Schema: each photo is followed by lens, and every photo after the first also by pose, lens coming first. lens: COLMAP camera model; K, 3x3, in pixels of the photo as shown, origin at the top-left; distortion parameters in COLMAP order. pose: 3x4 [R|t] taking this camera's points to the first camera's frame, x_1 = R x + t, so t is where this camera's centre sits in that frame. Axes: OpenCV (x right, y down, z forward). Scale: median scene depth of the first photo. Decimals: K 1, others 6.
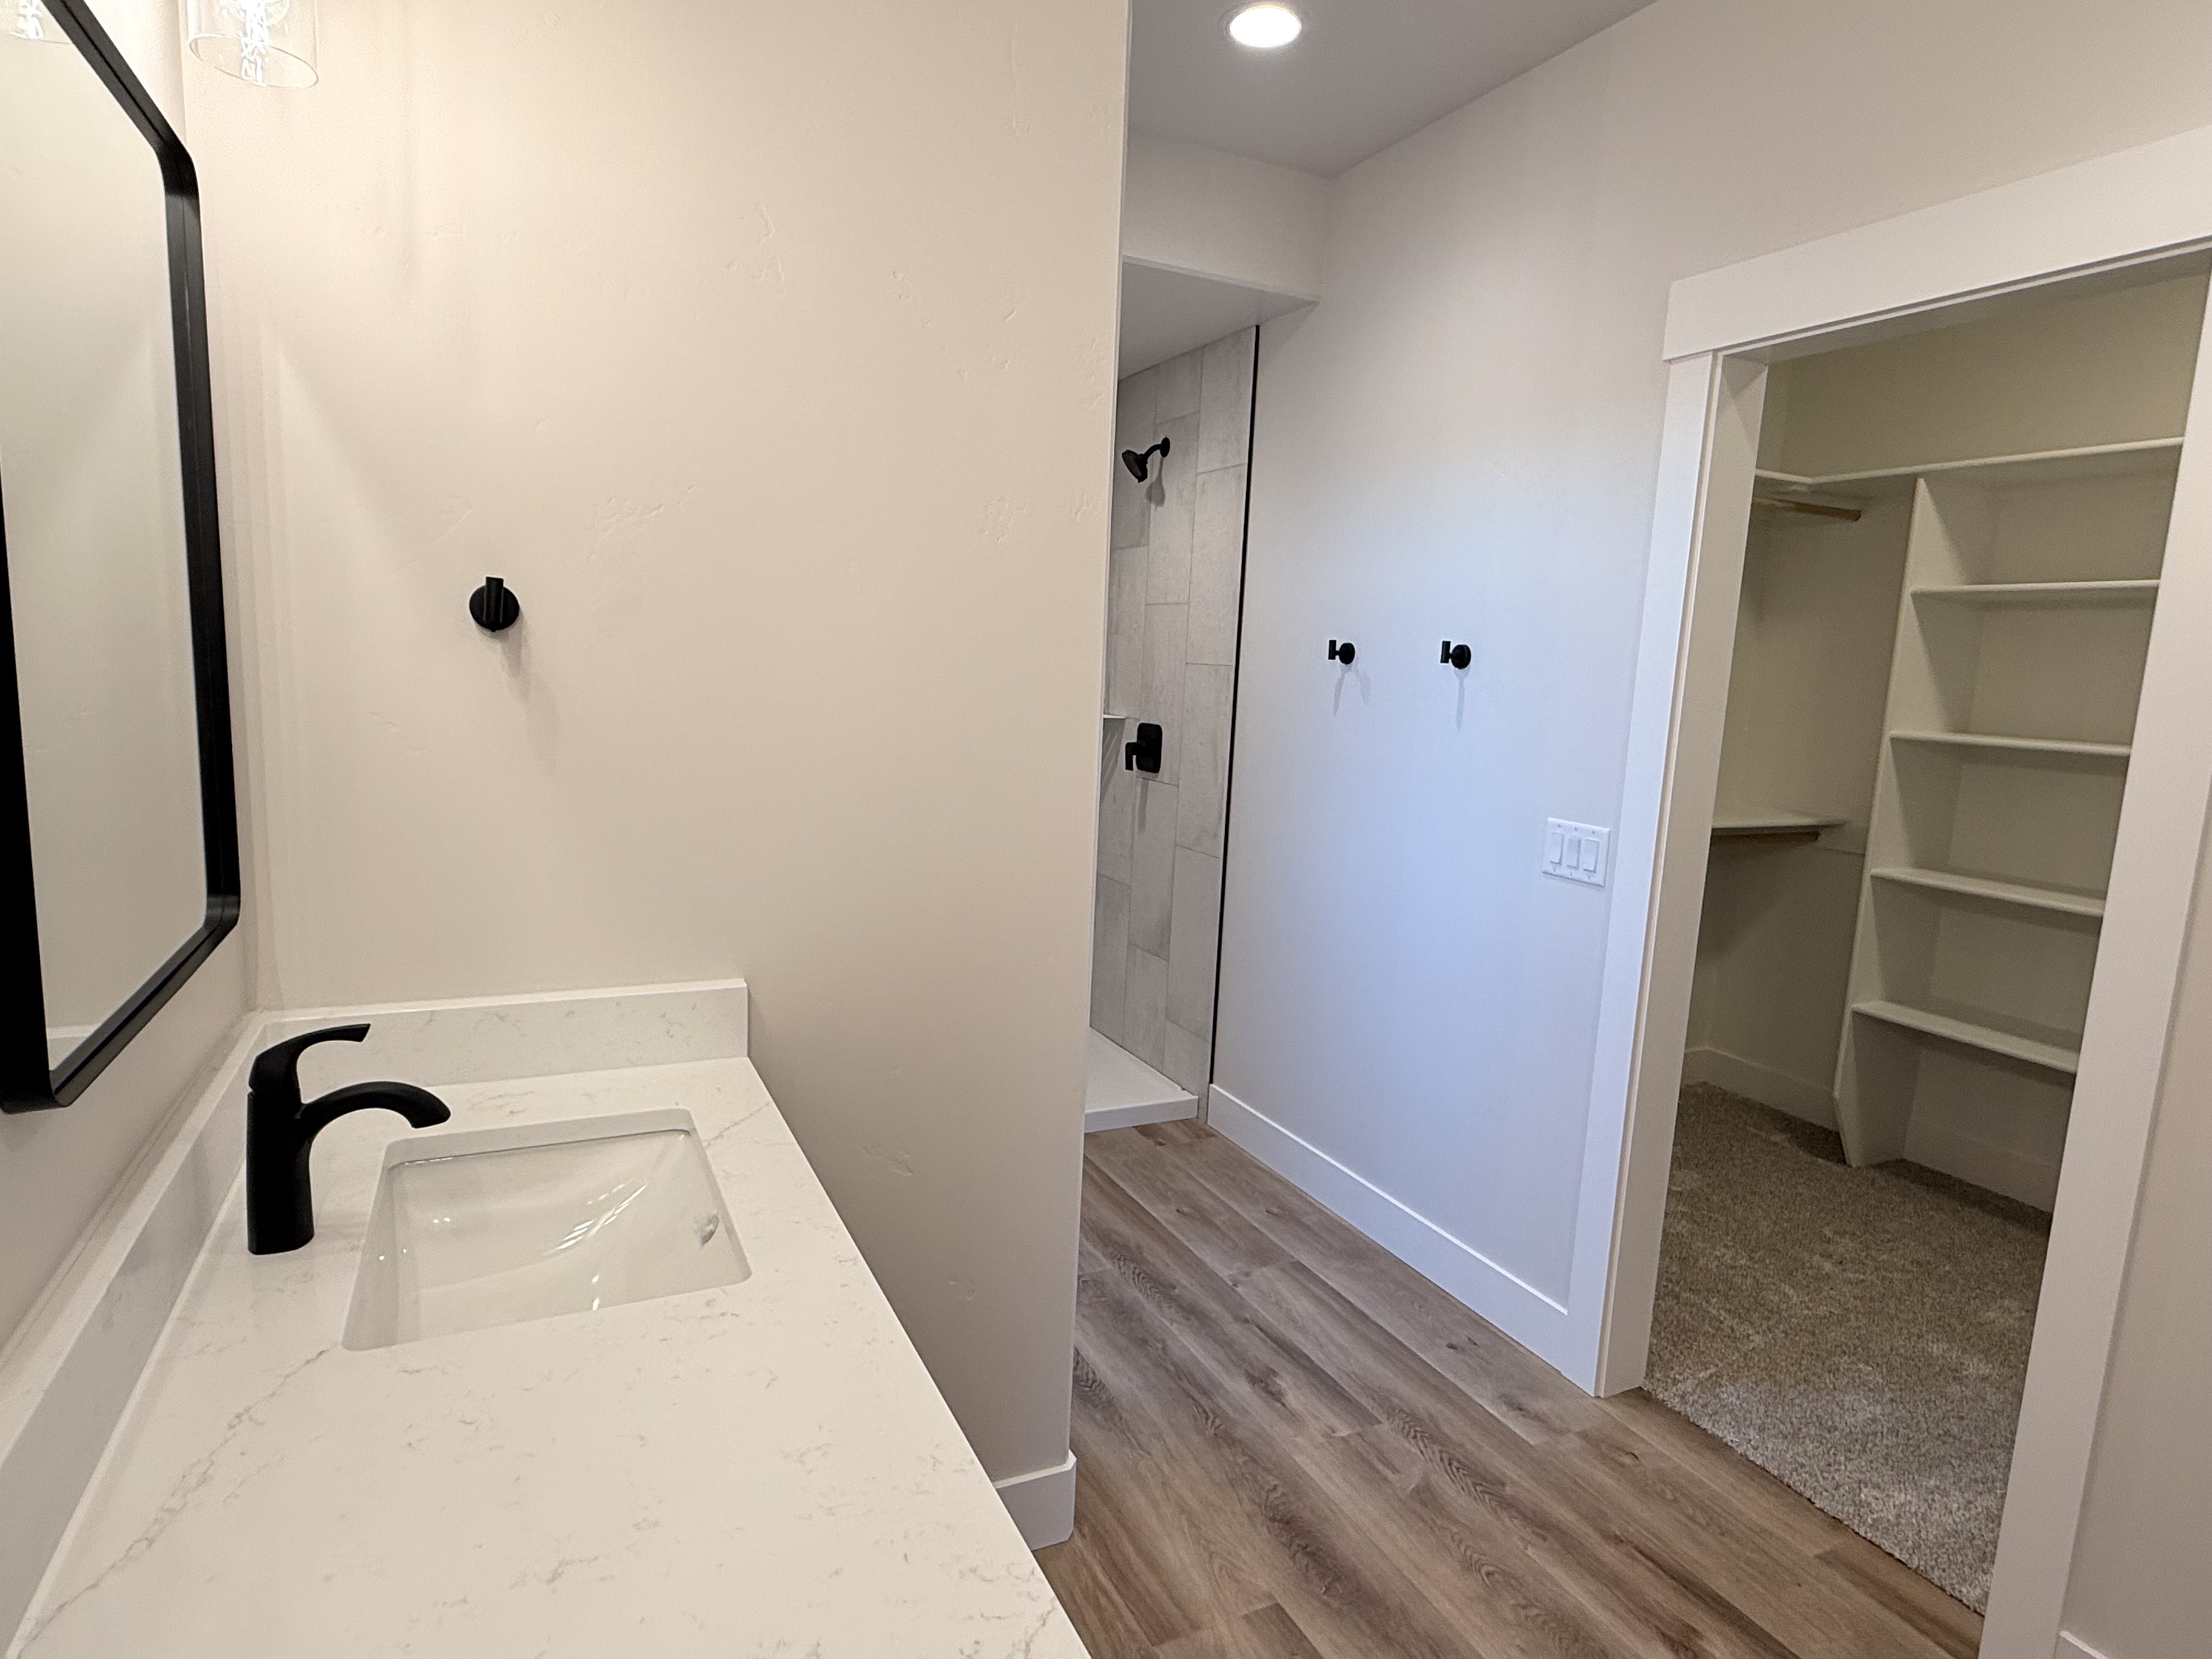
lens RADIAL K [[1211.7, 0, 1083.2], [0, 1211.7, 833.8], [0, 0, 1]] dist [0.003505, -0.001589]
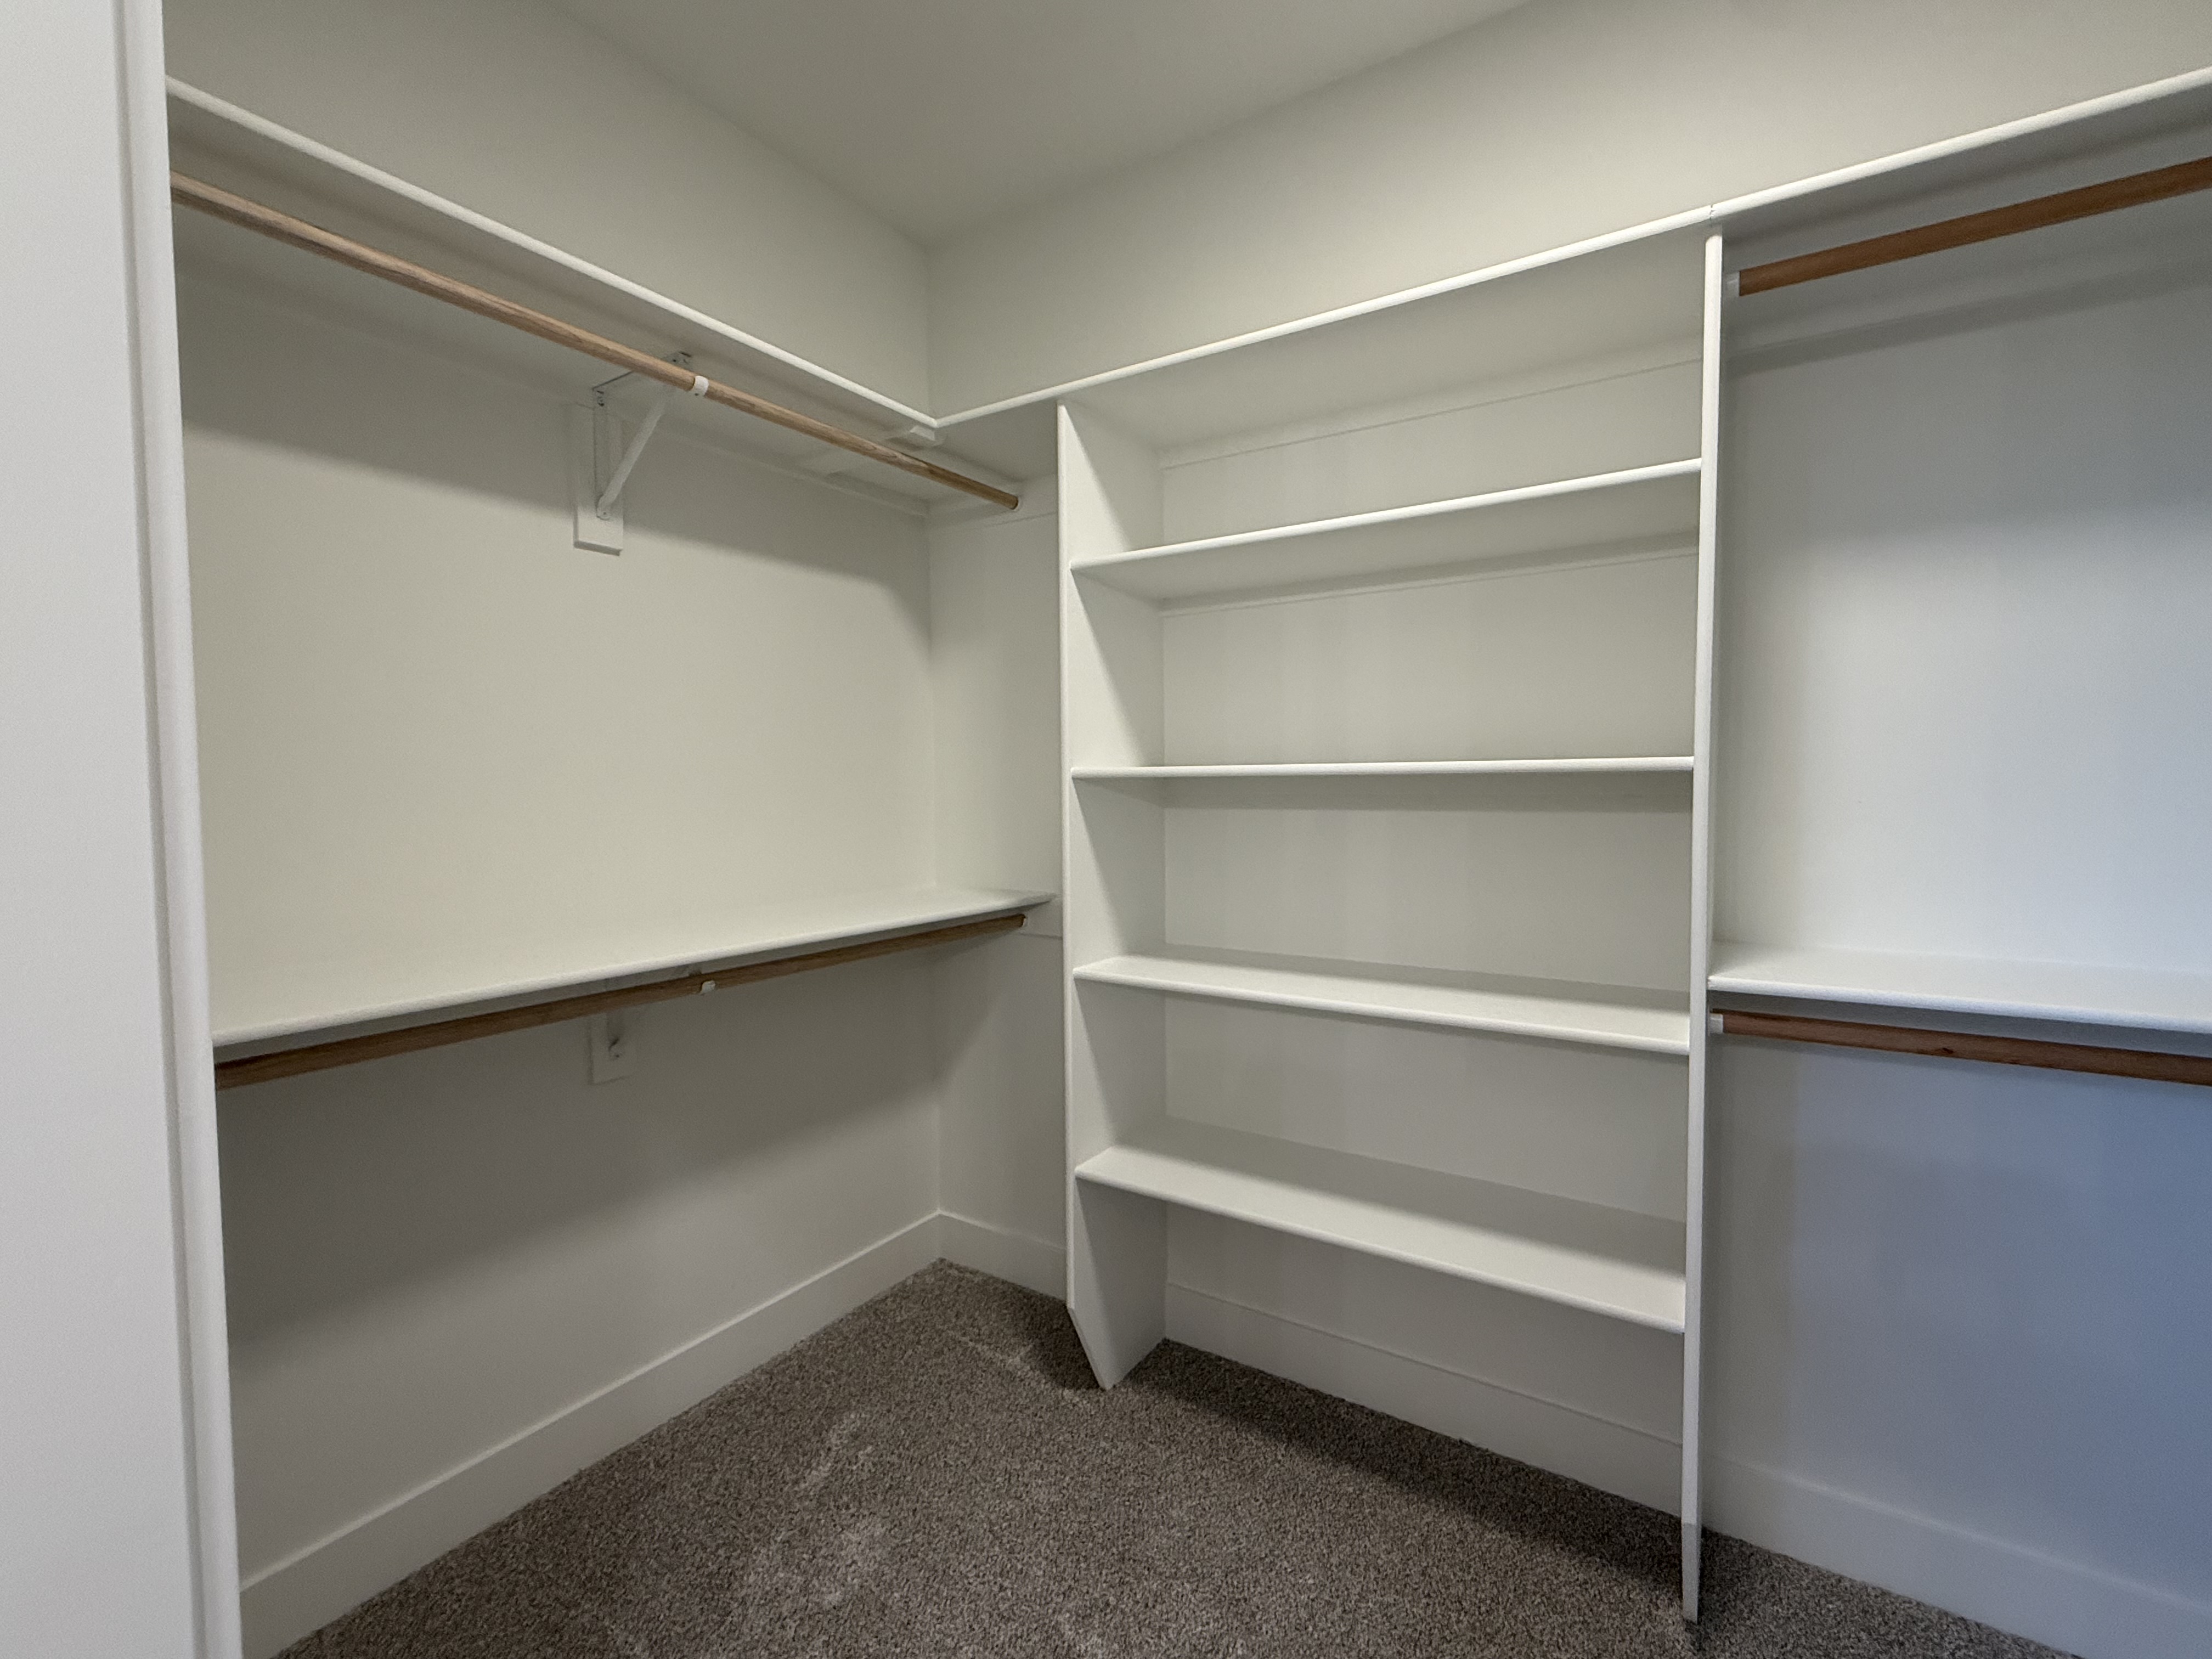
lens RADIAL K [[991.7, 0, 1104.8], [0, 991.7, 830.9], [0, 0, 1]] dist [-0.000109, -0.000691]
pose [[0.849426, -0.075573, 0.522268, 0.373476], [0.120043, 0.991417, -0.051781, -0.016524], [-0.513872, 0.106679, 0.851208, 0.498657]]
